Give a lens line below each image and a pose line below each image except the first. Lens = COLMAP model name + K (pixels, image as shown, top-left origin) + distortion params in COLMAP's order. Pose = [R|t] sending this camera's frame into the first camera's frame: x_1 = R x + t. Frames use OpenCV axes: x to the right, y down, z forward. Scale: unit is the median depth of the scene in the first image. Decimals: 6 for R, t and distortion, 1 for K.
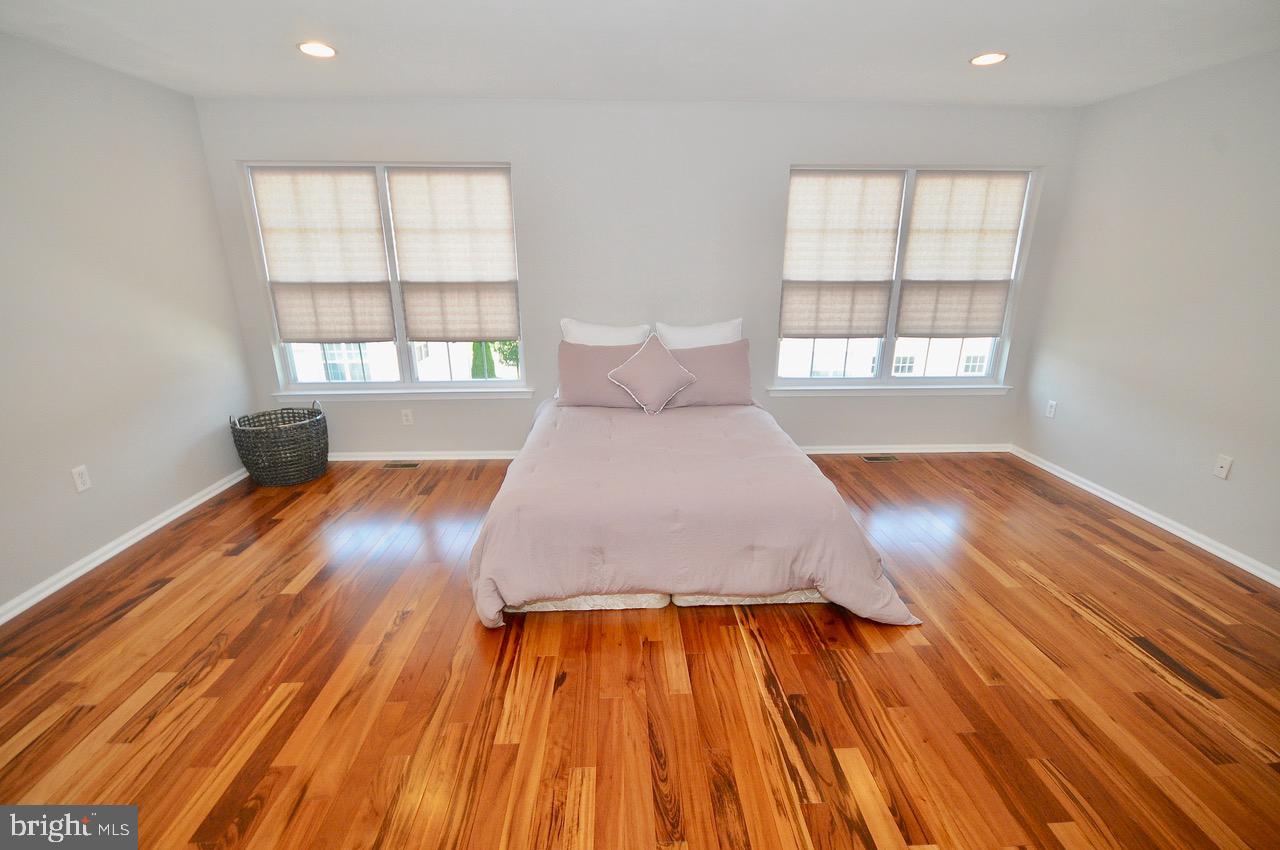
lens RADIAL K [[574.7, 0, 651.7], [0, 574.7, 444.3], [0, 0, 1]] dist [0.012951, -0.013521]
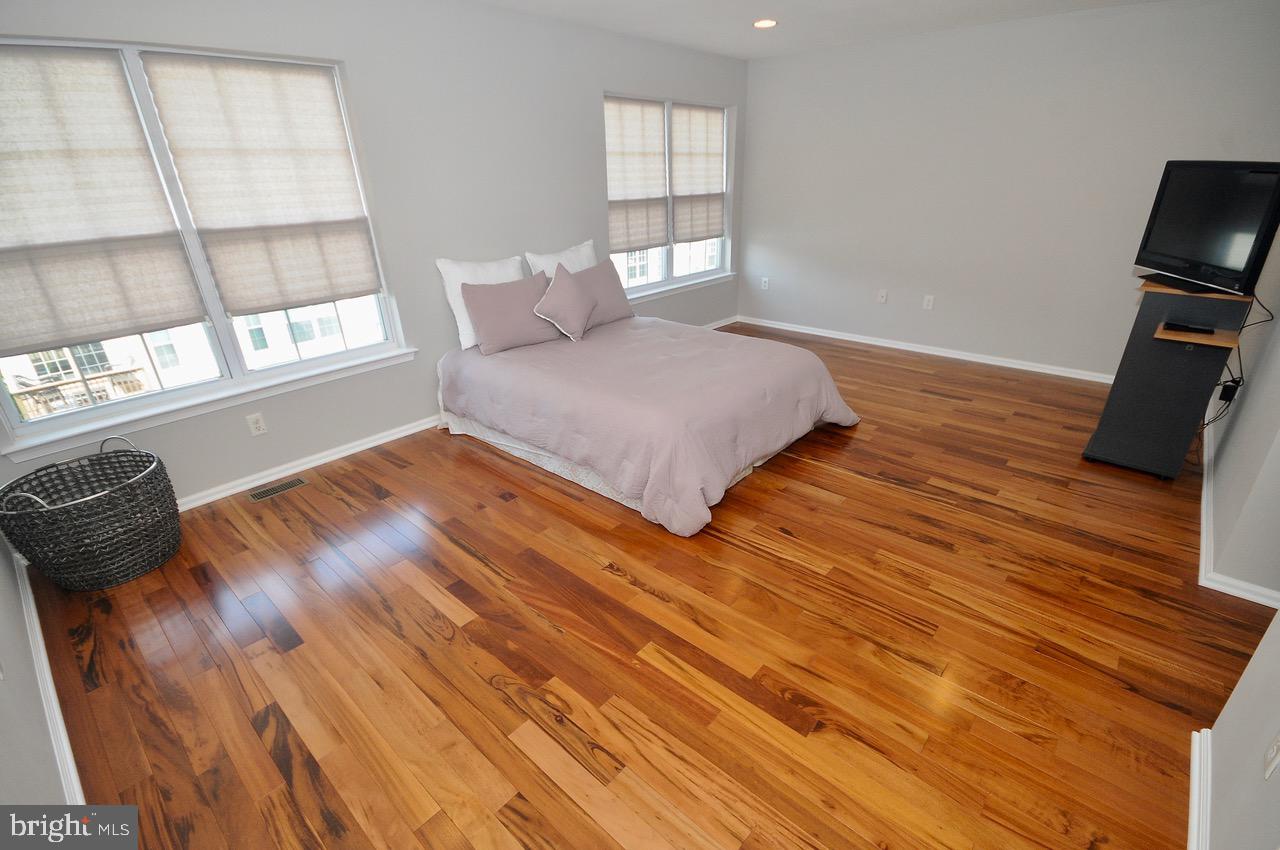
lens RADIAL K [[574.7, 0, 651.7], [0, 574.7, 444.3], [0, 0, 1]] dist [0.012951, -0.013521]
pose [[0.690446, -0.322906, 0.647314, -0.587934], [0.240617, 0.946405, 0.215455, -0.061903], [-0.682193, 0.006994, 0.731139, 0.141818]]
